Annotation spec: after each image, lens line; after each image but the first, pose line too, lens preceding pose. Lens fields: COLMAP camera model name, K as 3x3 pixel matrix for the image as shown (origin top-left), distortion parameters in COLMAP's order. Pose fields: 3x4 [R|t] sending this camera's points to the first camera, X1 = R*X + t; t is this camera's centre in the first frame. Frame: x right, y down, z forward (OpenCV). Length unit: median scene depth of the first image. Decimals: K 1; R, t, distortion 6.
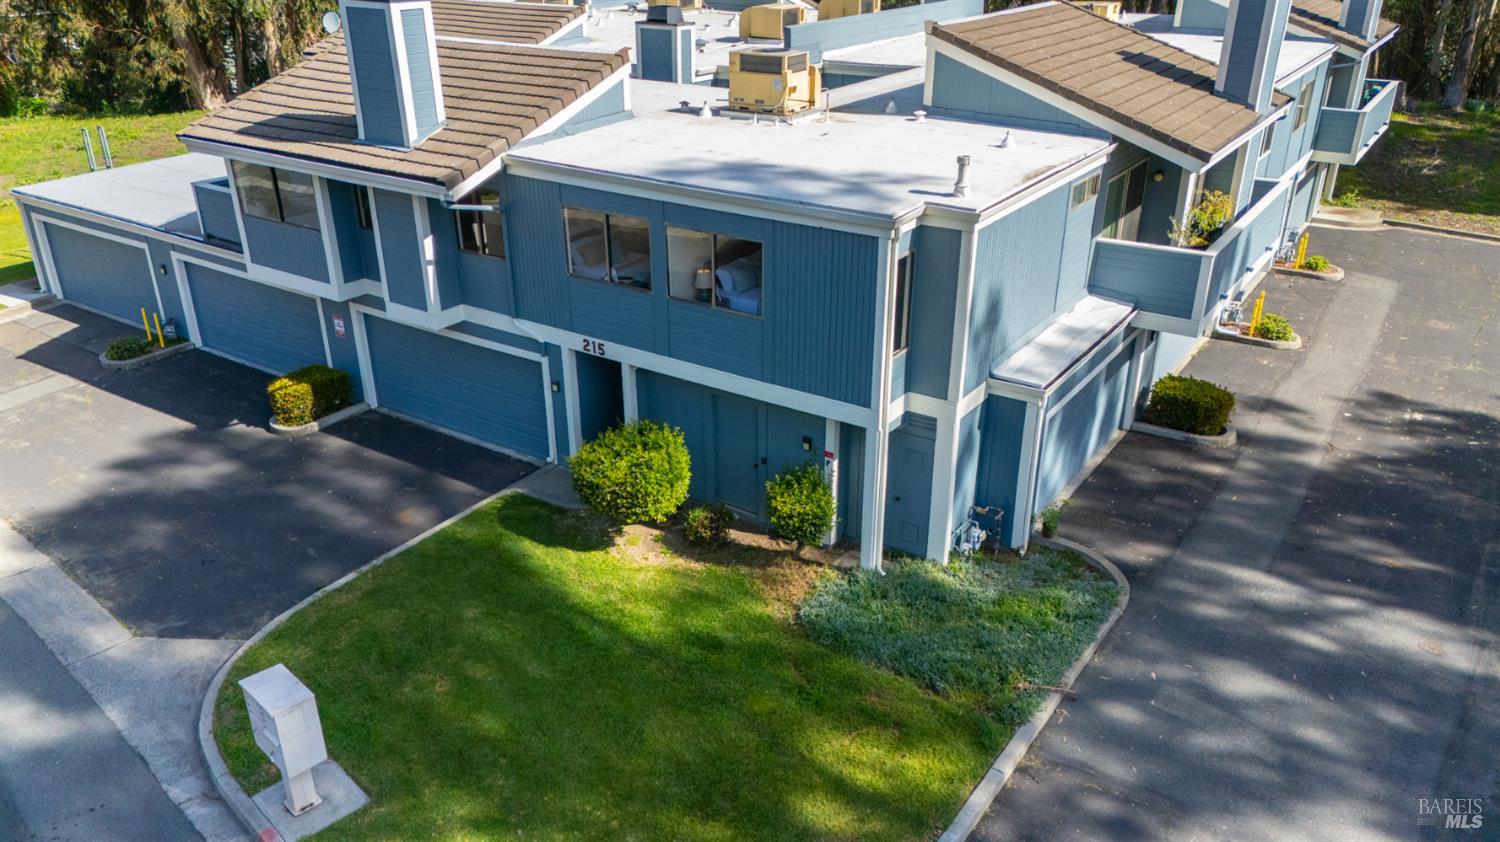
lens RADIAL K [[1103.4, 0, 753.1], [0, 1103.4, 438.7], [0, 0, 1]] dist [0.090361, -0.112169]
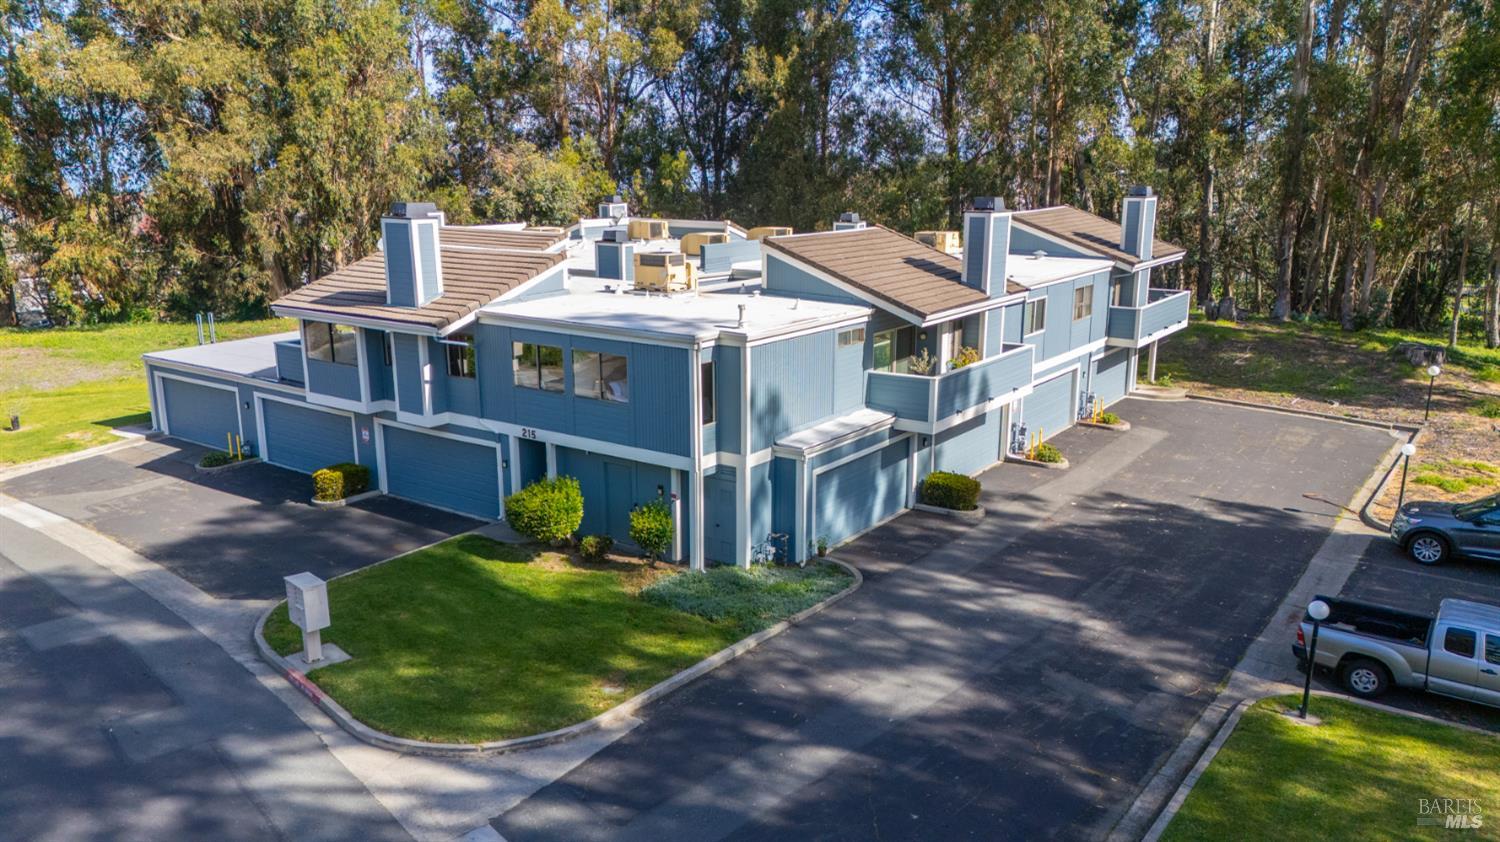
lens RADIAL K [[1103.4, 0, 753.1], [0, 1103.4, 438.7], [0, 0, 1]] dist [0.090361, -0.112169]
pose [[0.999462, 0.006093, -0.032214, 0.198256], [-0.012560, 0.978772, -0.204569, 0.216076], [0.030283, 0.204864, 0.978322, -0.442491]]
